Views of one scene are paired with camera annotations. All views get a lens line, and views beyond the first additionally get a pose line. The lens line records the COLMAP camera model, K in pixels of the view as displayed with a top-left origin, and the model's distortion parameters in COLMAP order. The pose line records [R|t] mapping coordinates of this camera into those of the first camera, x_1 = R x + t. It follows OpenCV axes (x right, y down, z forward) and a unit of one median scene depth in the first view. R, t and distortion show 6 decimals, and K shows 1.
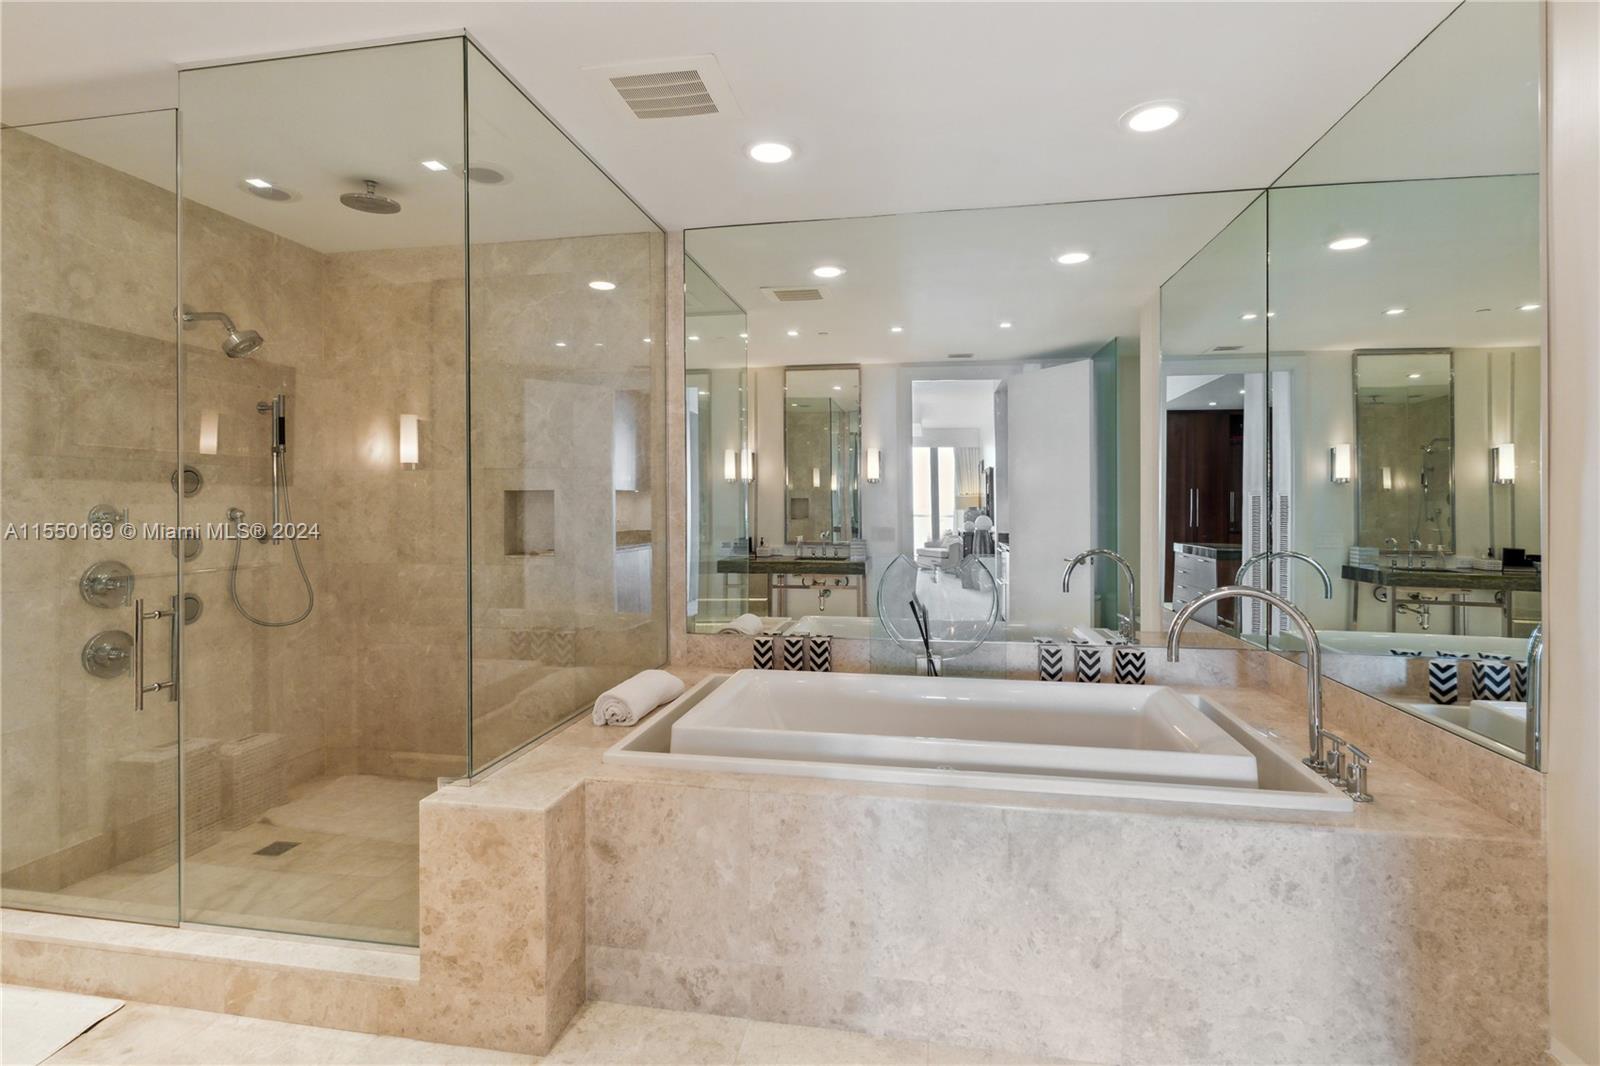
lens RADIAL K [[762.0, 0, 799.1], [0, 762.0, 508.6], [0, 0, 1]] dist [0.002739, 0.000923]
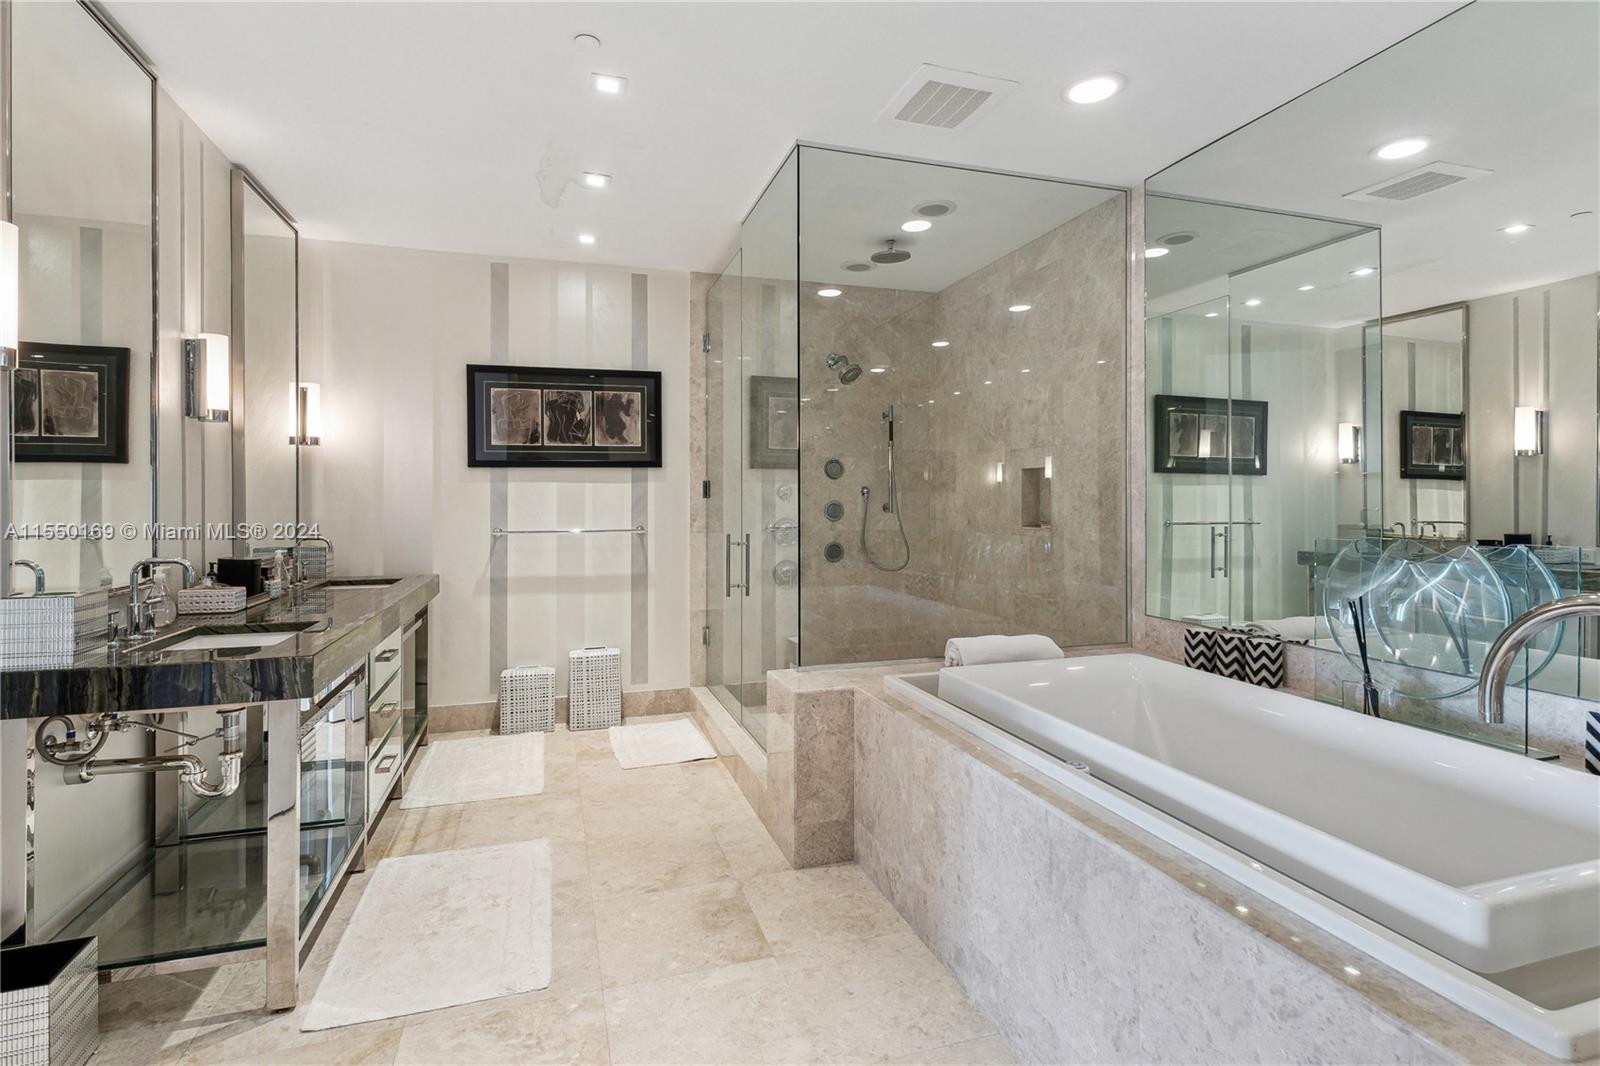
lens RADIAL K [[774.7, 0, 799.0], [0, 774.7, 503.1], [0, 0, 1]] dist [0.002030, 0.000614]
pose [[0.472737, 0.004930, -0.881190, 0.572539], [-0.004313, 0.999985, 0.003281, 0.030488], [0.881193, 0.002249, 0.472751, 0.215532]]
